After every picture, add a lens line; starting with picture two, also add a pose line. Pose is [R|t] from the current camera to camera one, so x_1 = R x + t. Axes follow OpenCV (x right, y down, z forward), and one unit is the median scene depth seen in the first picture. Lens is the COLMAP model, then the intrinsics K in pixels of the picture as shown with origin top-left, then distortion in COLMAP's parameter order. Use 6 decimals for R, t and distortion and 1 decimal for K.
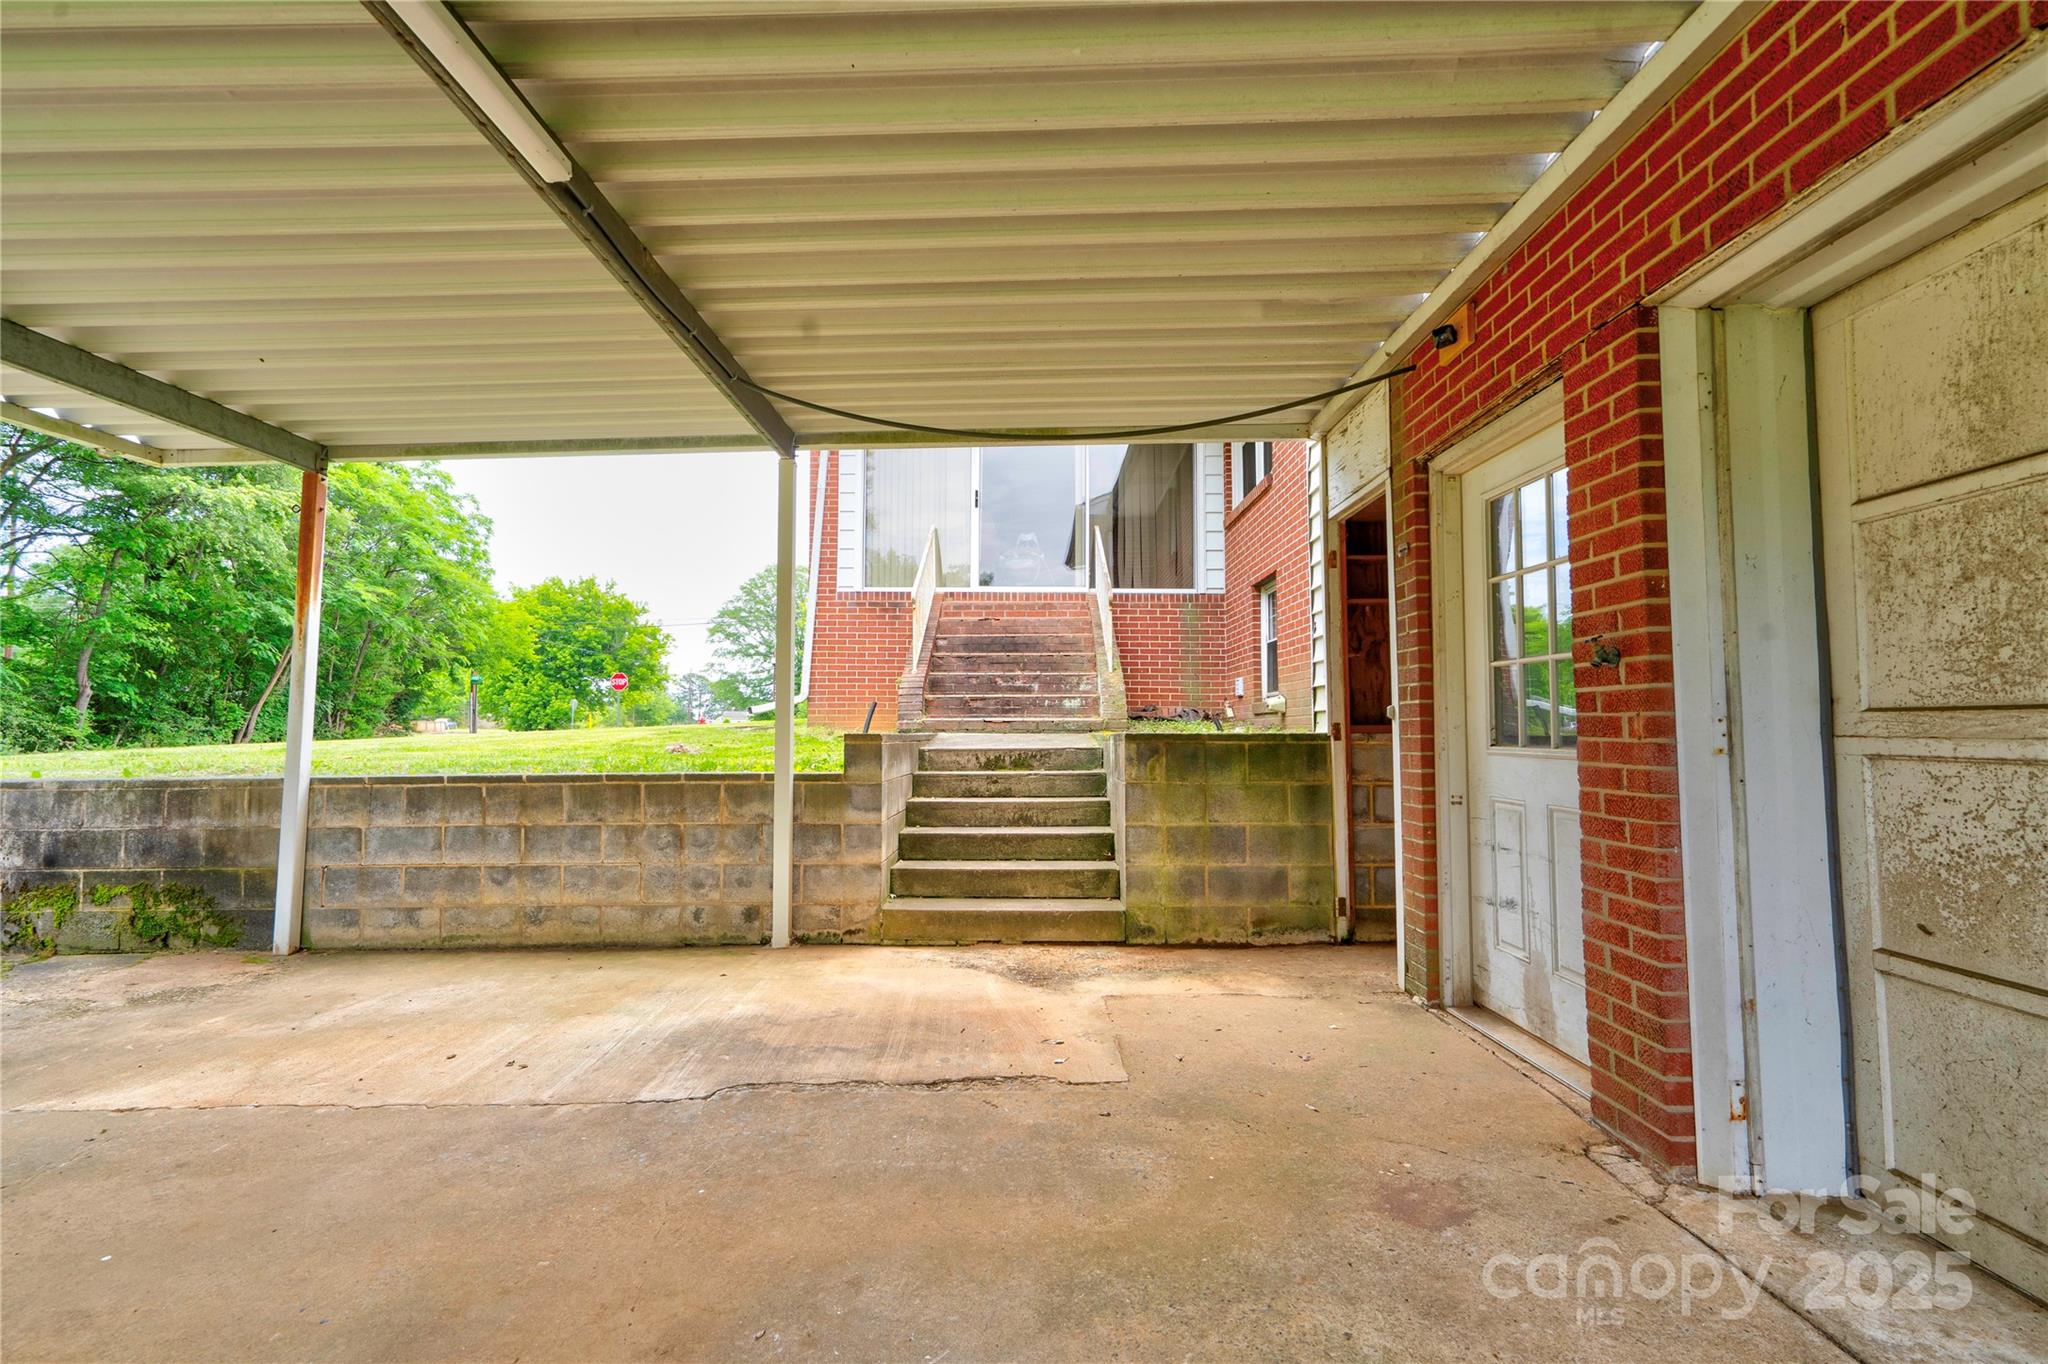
lens RADIAL K [[943.6, 0, 999.6], [0, 943.6, 685.3], [0, 0, 1]] dist [0.001517, 0.000997]
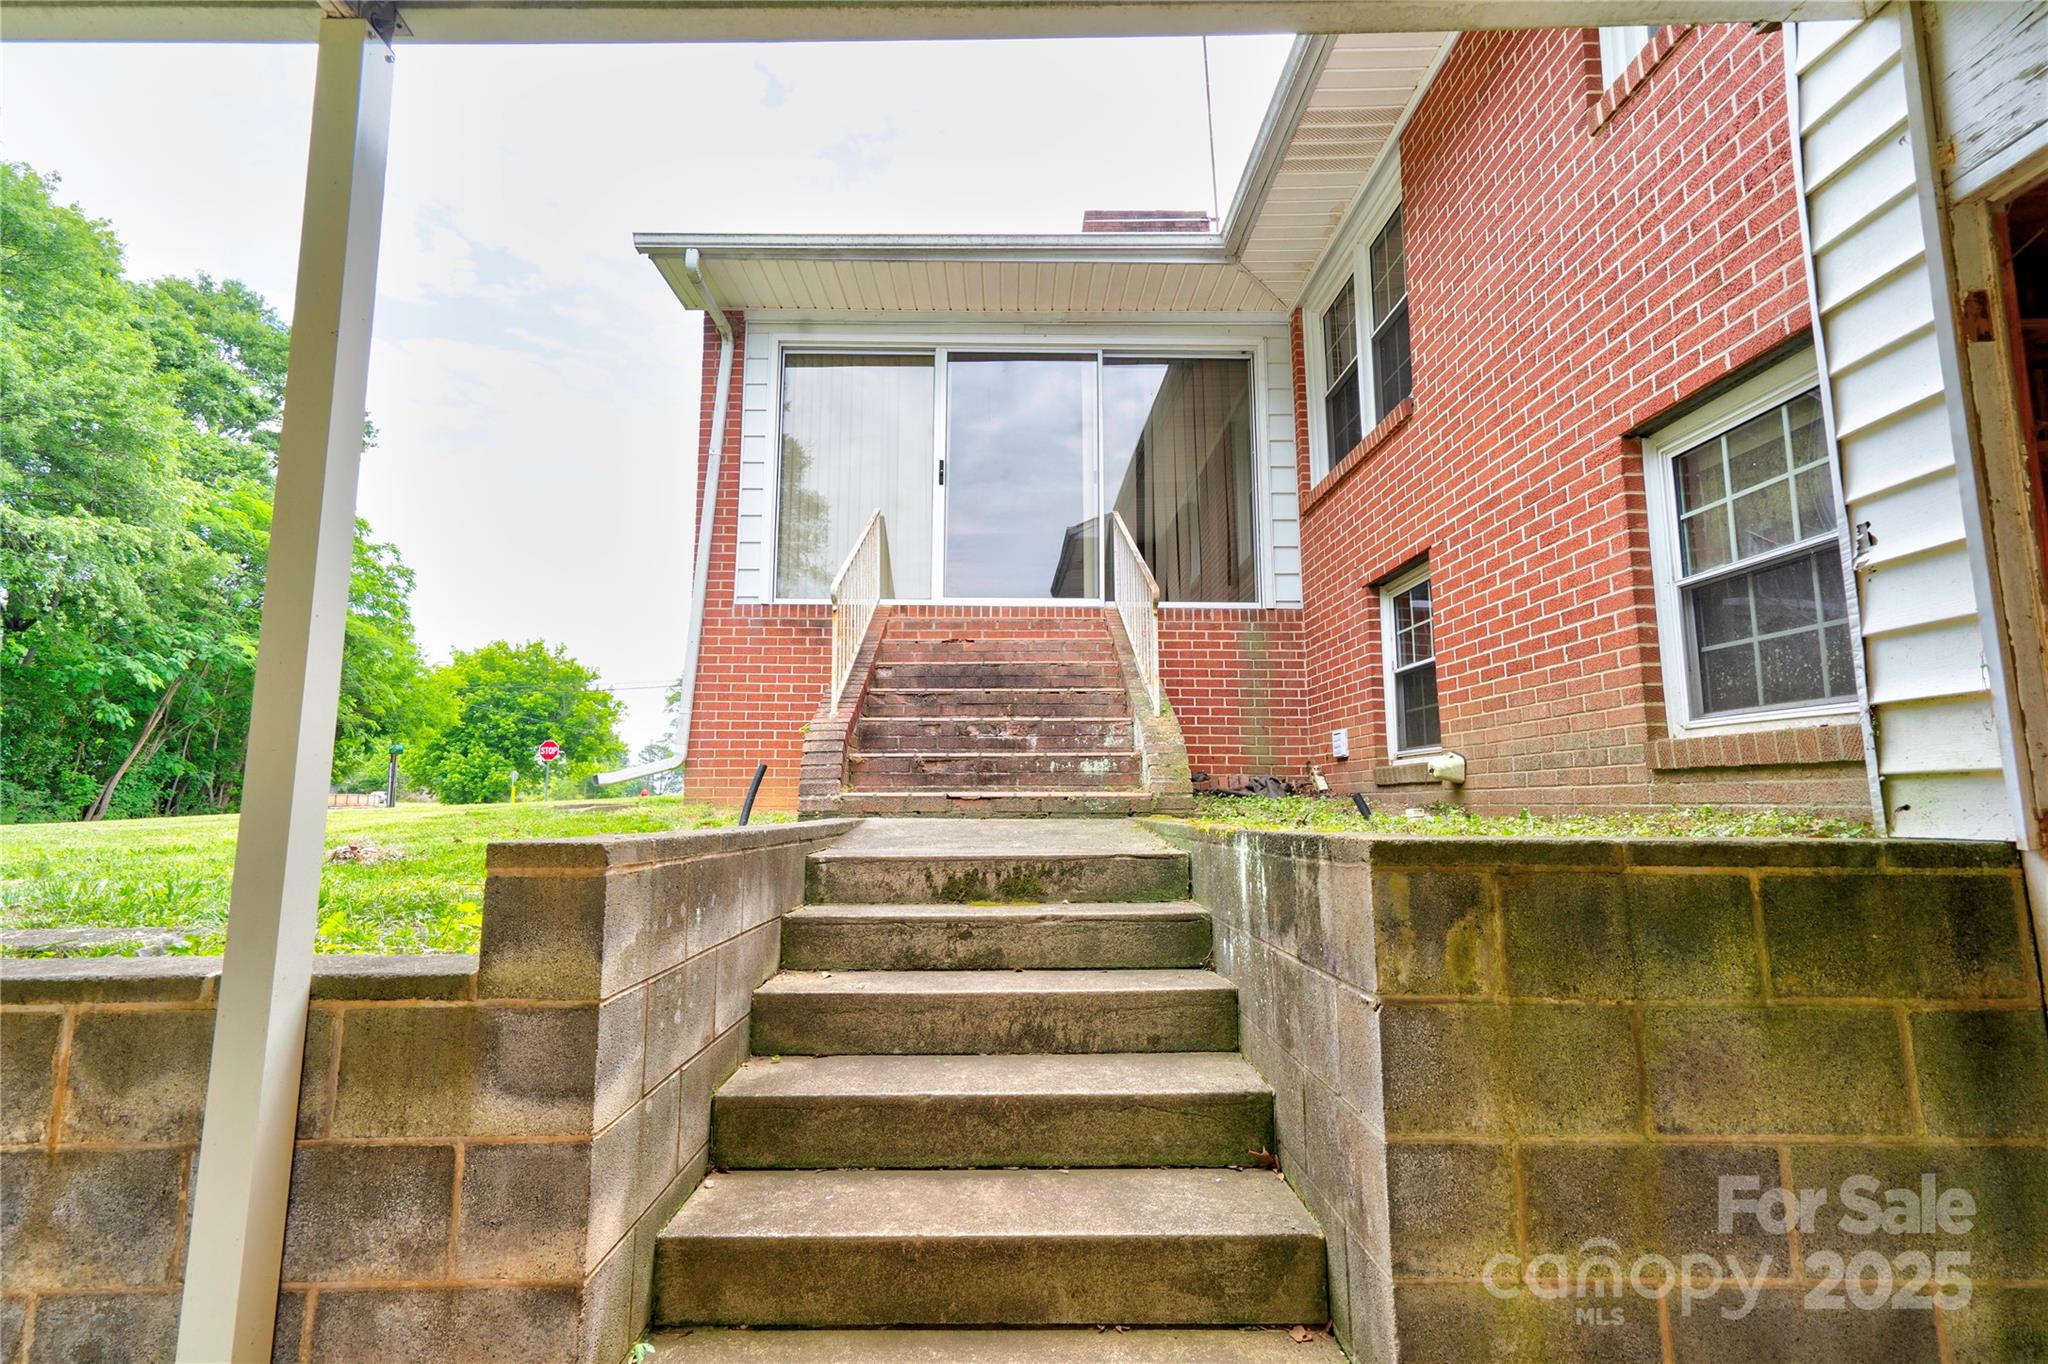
lens RADIAL K [[943.6, 0, 999.6], [0, 943.6, 685.3], [0, 0, 1]] dist [0.001517, 0.000997]
pose [[0.999583, 0.002811, 0.028754, -0.001138], [-0.000604, 0.997071, -0.076473, 0.012230], [-0.028884, 0.076424, 0.996657, 0.370022]]
